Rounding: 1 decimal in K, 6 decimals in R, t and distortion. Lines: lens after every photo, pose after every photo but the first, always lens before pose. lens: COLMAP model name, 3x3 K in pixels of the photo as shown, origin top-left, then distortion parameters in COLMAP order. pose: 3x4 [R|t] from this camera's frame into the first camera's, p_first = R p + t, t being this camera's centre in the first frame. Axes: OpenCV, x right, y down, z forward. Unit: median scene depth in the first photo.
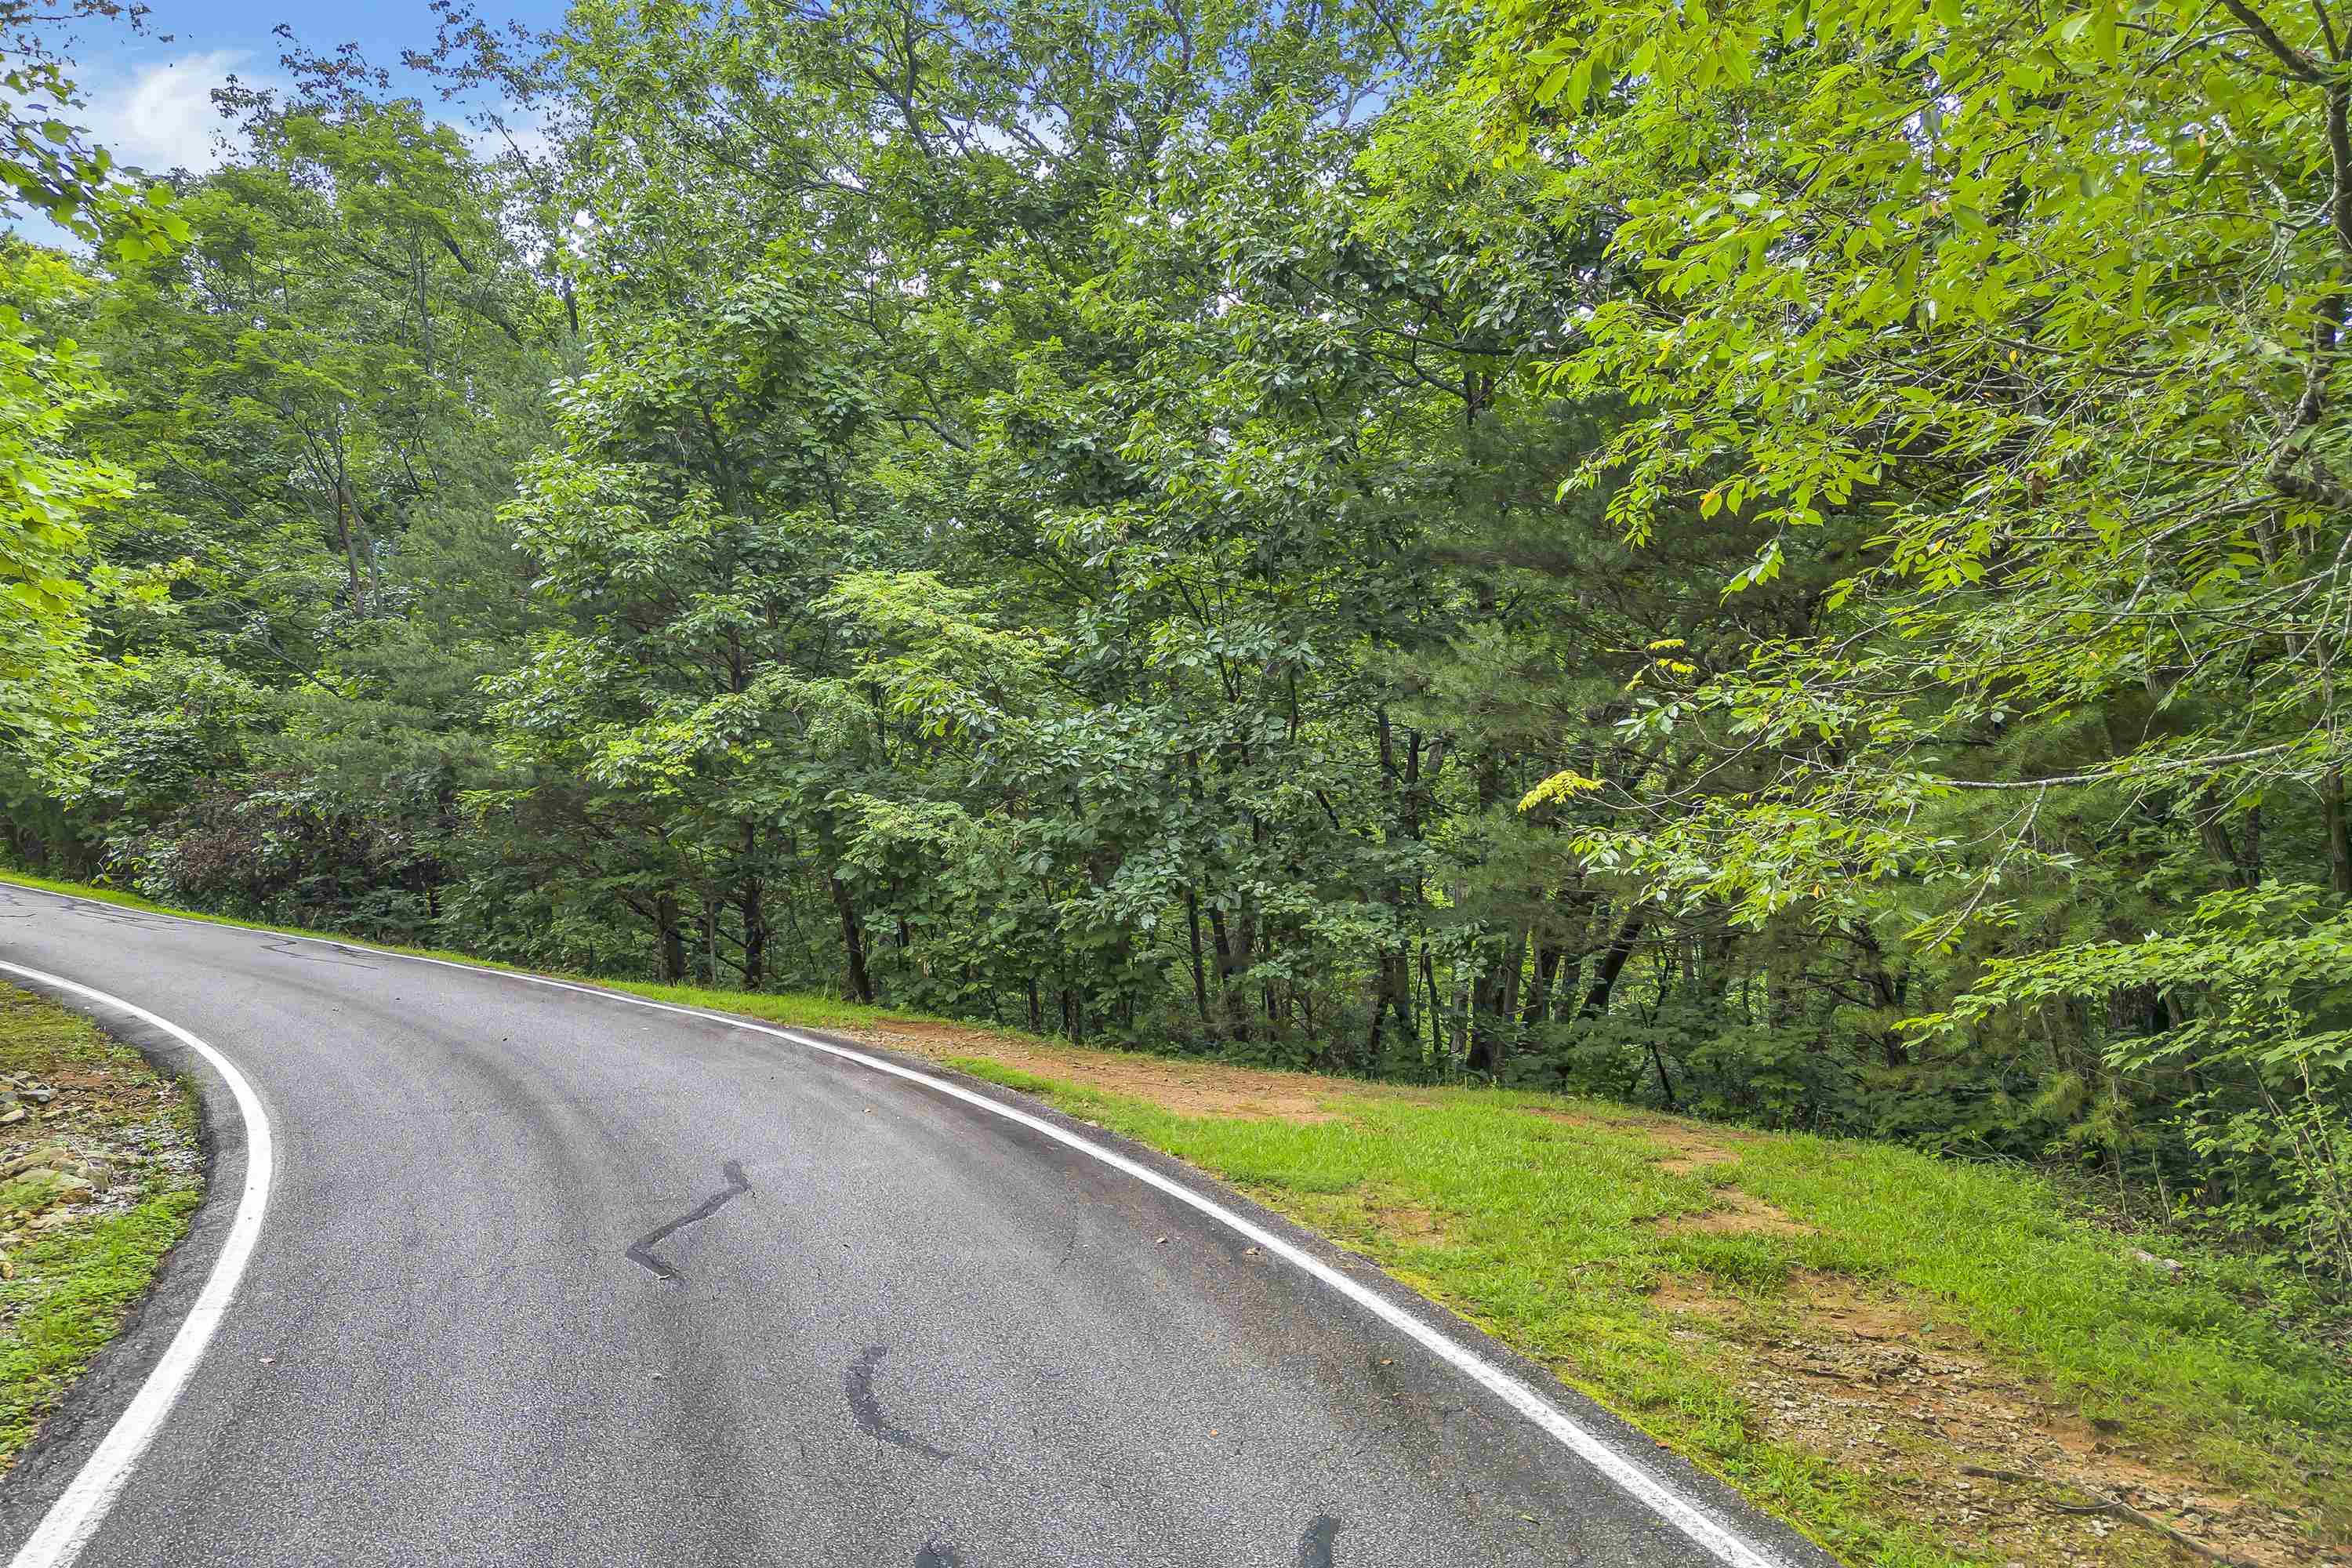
lens RADIAL K [[1692.5, 0, 1176.0], [0, 1692.5, 784.0], [0, 0, 1]] dist [0.051340, -0.001209]
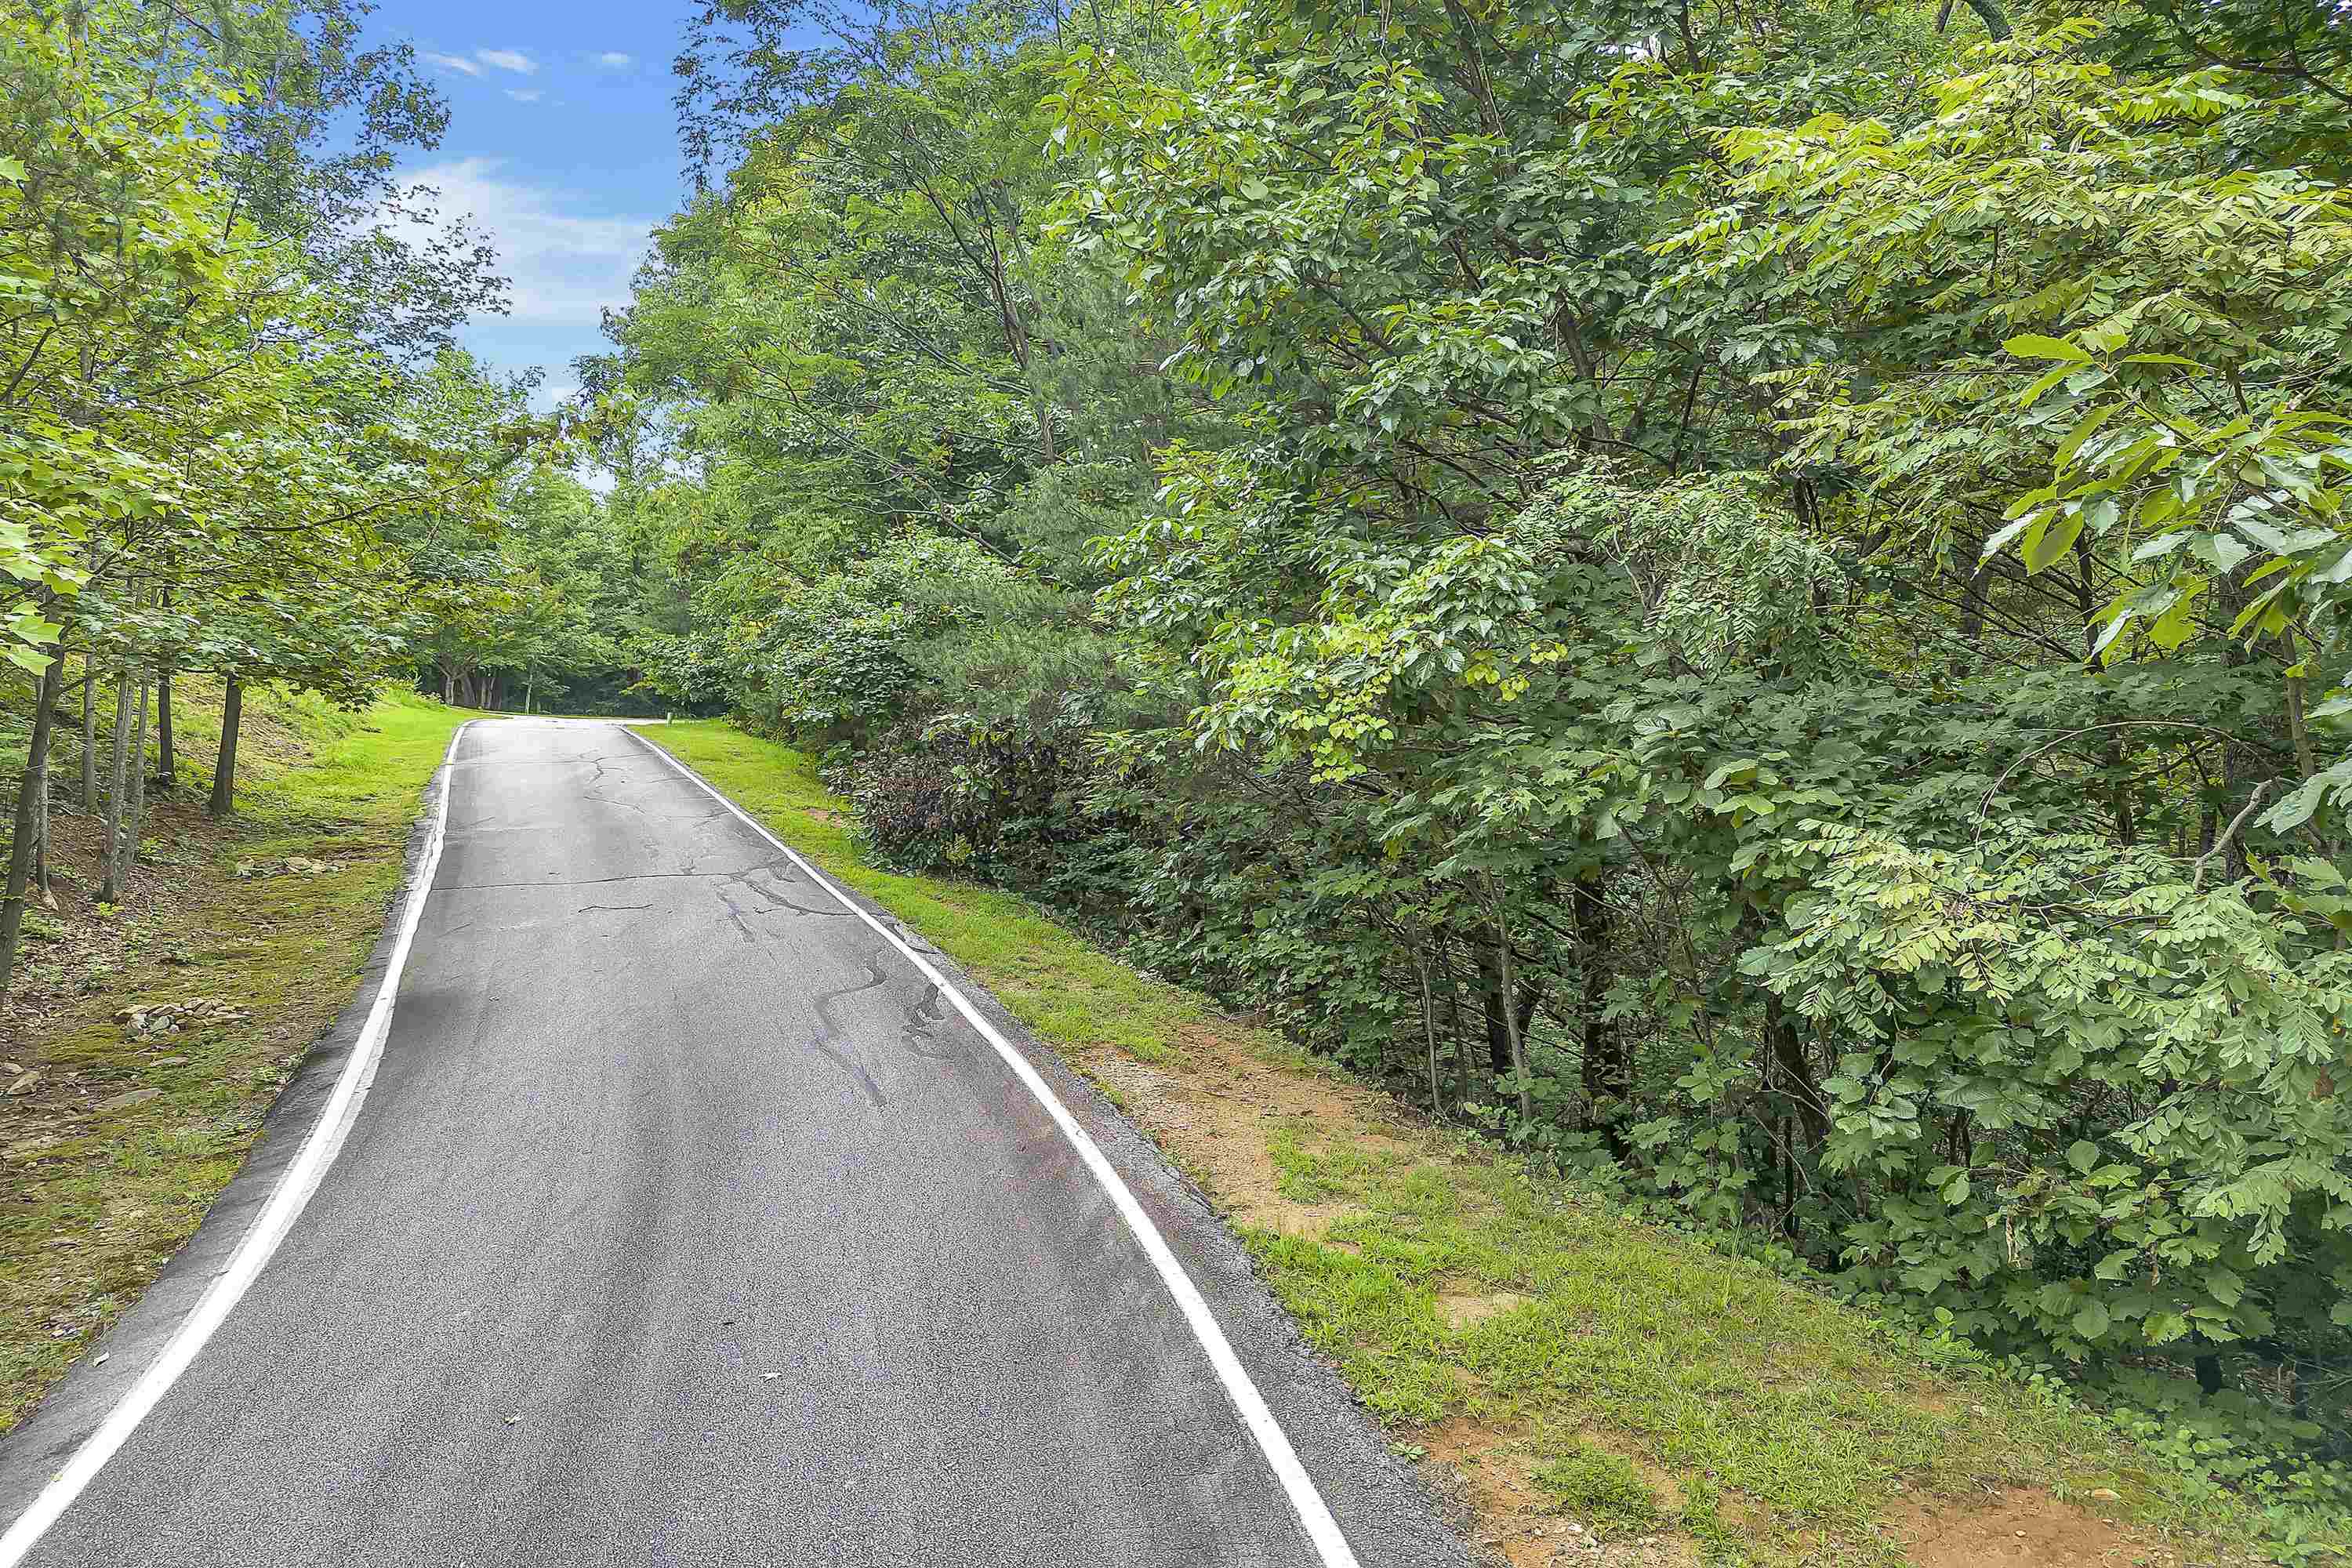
lens RADIAL K [[1692.5, 0, 1176.0], [0, 1692.5, 784.0], [0, 0, 1]] dist [0.051340, -0.001209]
pose [[0.871039, -0.016141, -0.490949, -0.116970], [0.068168, 0.993761, 0.088271, -0.033717], [0.486461, -0.110355, 0.866705, 0.582134]]
